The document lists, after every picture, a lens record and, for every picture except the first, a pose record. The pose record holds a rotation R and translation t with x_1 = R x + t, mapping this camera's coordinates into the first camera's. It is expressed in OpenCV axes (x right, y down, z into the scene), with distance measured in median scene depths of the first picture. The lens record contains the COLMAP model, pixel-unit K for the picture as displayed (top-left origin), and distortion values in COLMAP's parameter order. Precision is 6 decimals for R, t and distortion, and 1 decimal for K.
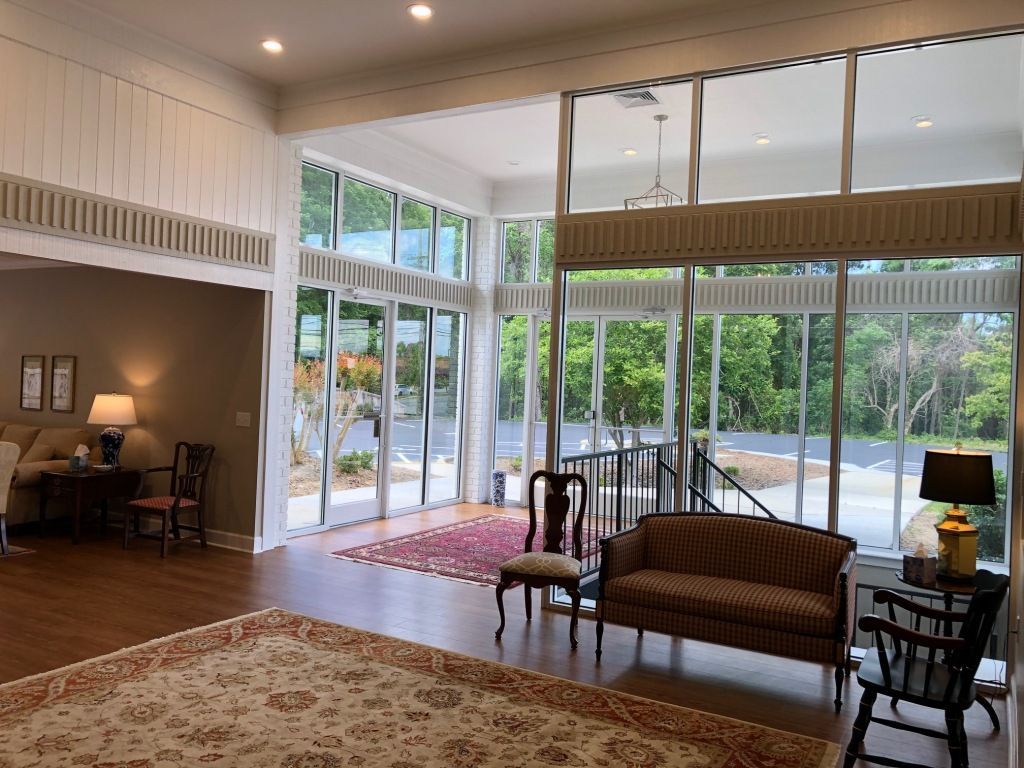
lens RADIAL K [[840.2, 0, 512.1], [0, 840.2, 375.1], [0, 0, 1]] dist [0.043570, -0.049242]
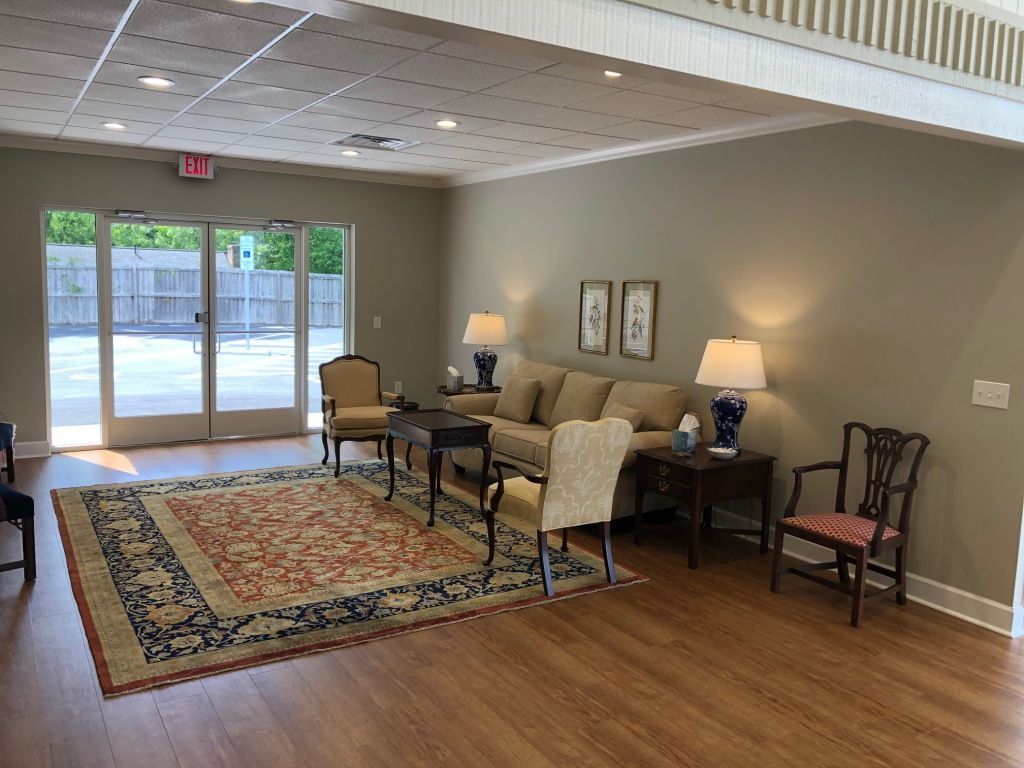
lens RADIAL K [[840.2, 0, 512.1], [0, 840.2, 375.1], [0, 0, 1]] dist [0.043570, -0.049242]
pose [[0.880909, 0.041275, -0.471483, -0.489146], [0.005494, 0.995231, 0.097391, -0.023331], [0.473254, -0.088382, 0.876481, 0.536959]]
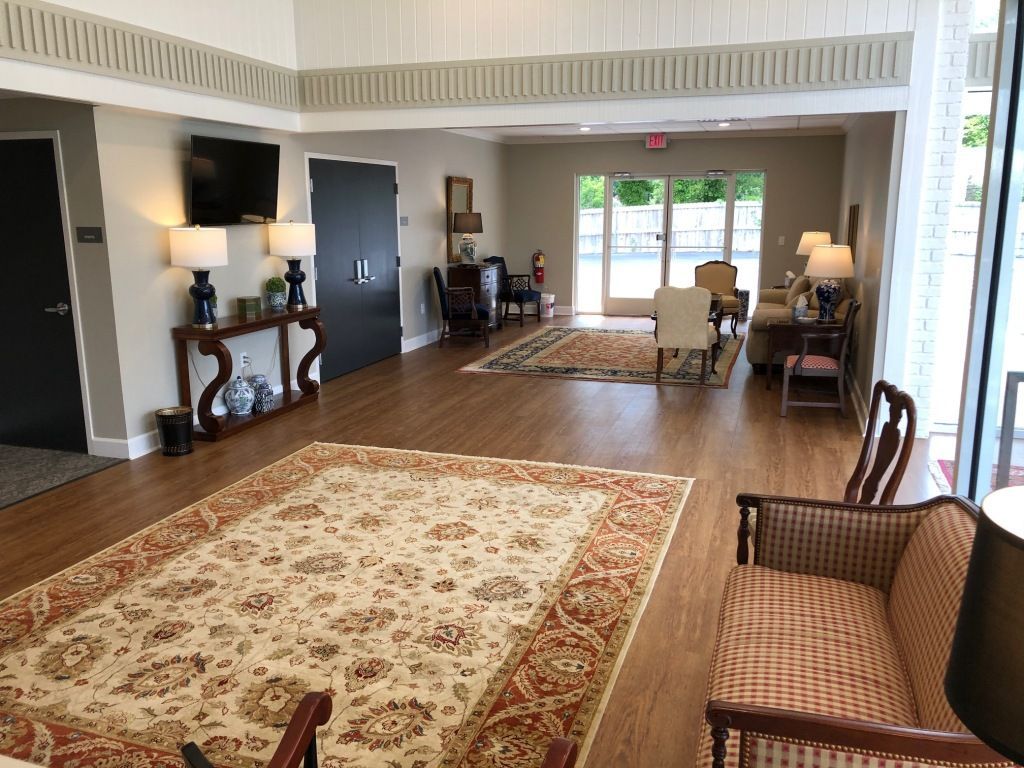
lens RADIAL K [[840.2, 0, 512.1], [0, 840.2, 375.1], [0, 0, 1]] dist [0.043570, -0.049242]
pose [[0.214285, 0.155041, -0.964388, 0.611095], [0.013822, 0.986742, 0.161706, 0.013274], [0.976673, -0.047981, 0.209302, 0.693341]]
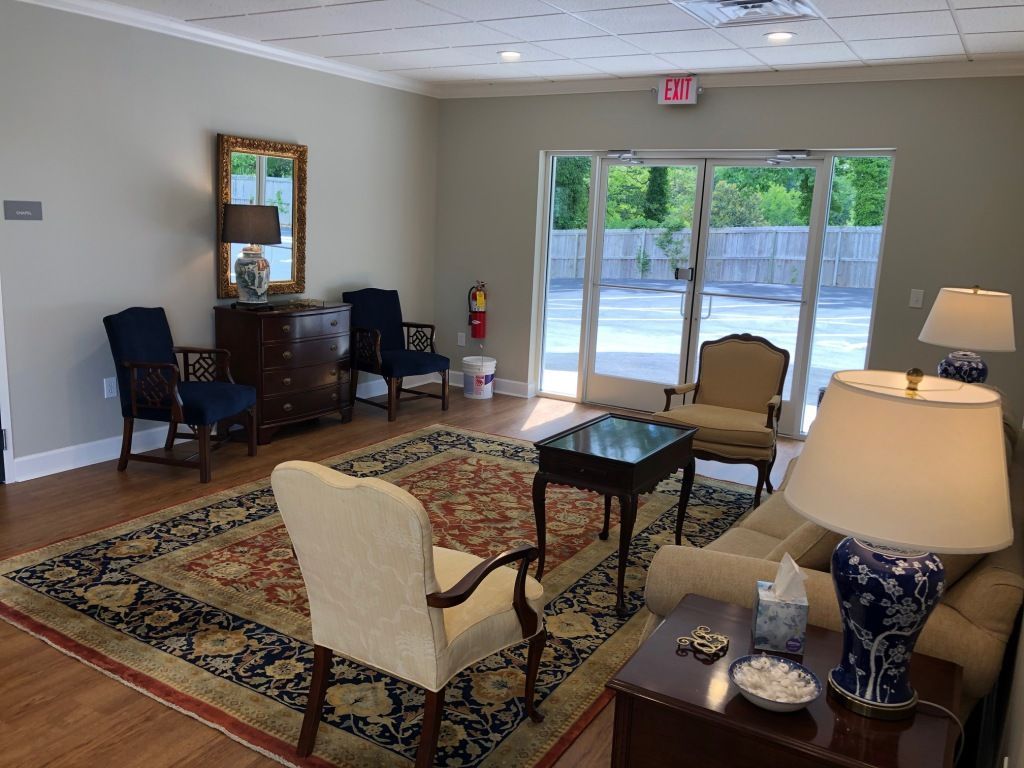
lens RADIAL K [[840.2, 0, 512.1], [0, 840.2, 375.1], [0, 0, 1]] dist [0.043570, -0.049242]
pose [[-0.014351, 0.148837, -0.988758, -0.403117], [-0.041728, 0.987909, 0.149315, -0.009080], [0.999026, 0.043402, -0.007967, 1.407465]]
